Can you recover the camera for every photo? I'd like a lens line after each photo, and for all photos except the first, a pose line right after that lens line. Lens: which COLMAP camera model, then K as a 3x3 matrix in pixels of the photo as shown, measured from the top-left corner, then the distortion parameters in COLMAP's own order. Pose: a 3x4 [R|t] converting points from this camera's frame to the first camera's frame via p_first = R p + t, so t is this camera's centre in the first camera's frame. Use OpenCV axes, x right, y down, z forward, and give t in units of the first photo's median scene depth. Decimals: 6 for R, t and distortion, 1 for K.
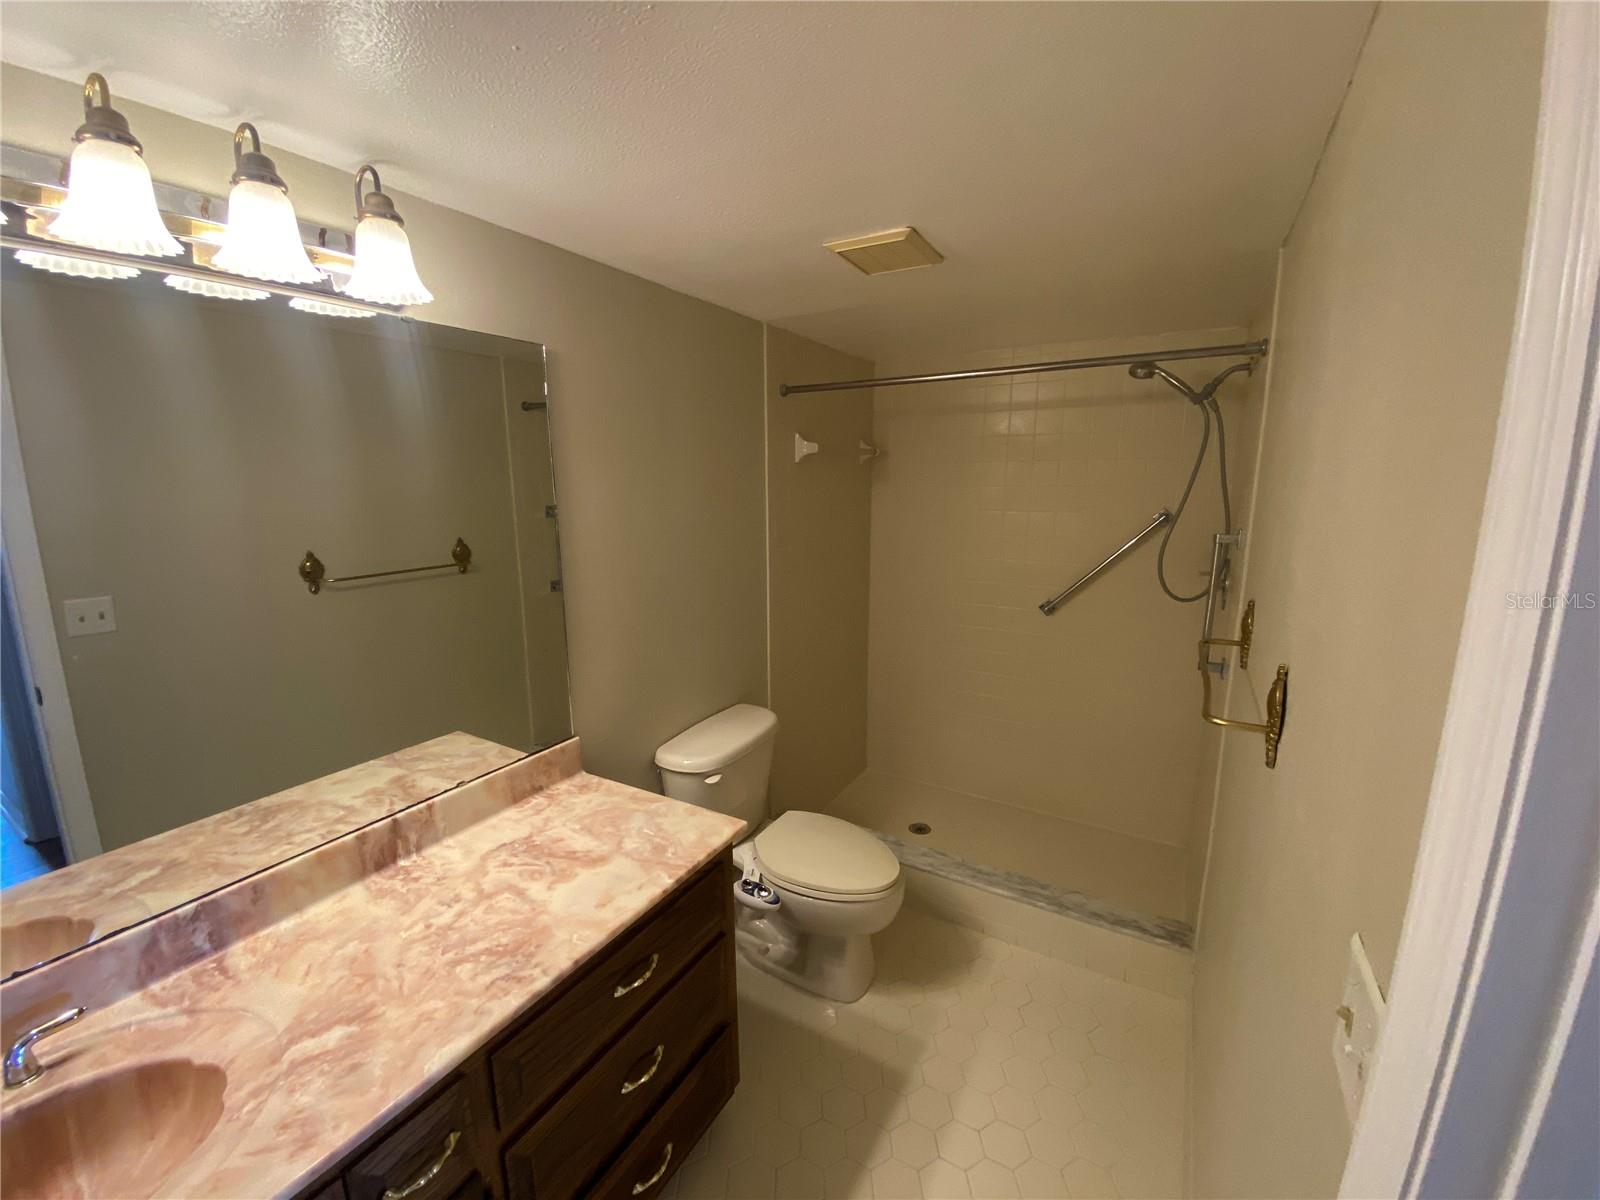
lens RADIAL K [[644.7, 0, 796.8], [0, 644.7, 598.1], [0, 0, 1]] dist [0.013721, -0.018708]
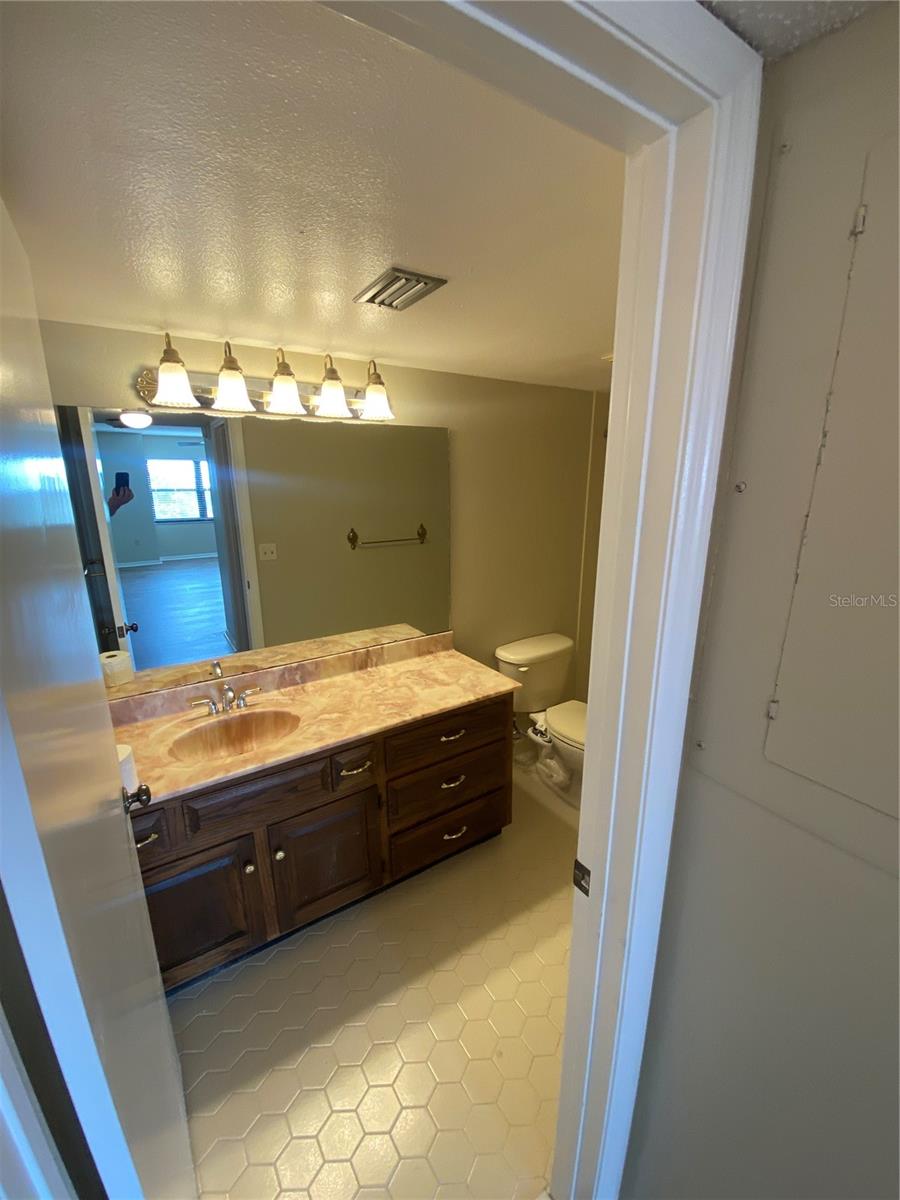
lens RADIAL K [[483.5, 0, 458.6], [0, 483.5, 607.7], [0, 0, 1]] dist [0.013721, -0.018708]
pose [[0.895989, 0.118317, -0.428025, 0.369852], [-0.087440, 0.991989, 0.091172, 0.013028], [0.435383, -0.044263, 0.899156, -0.378882]]
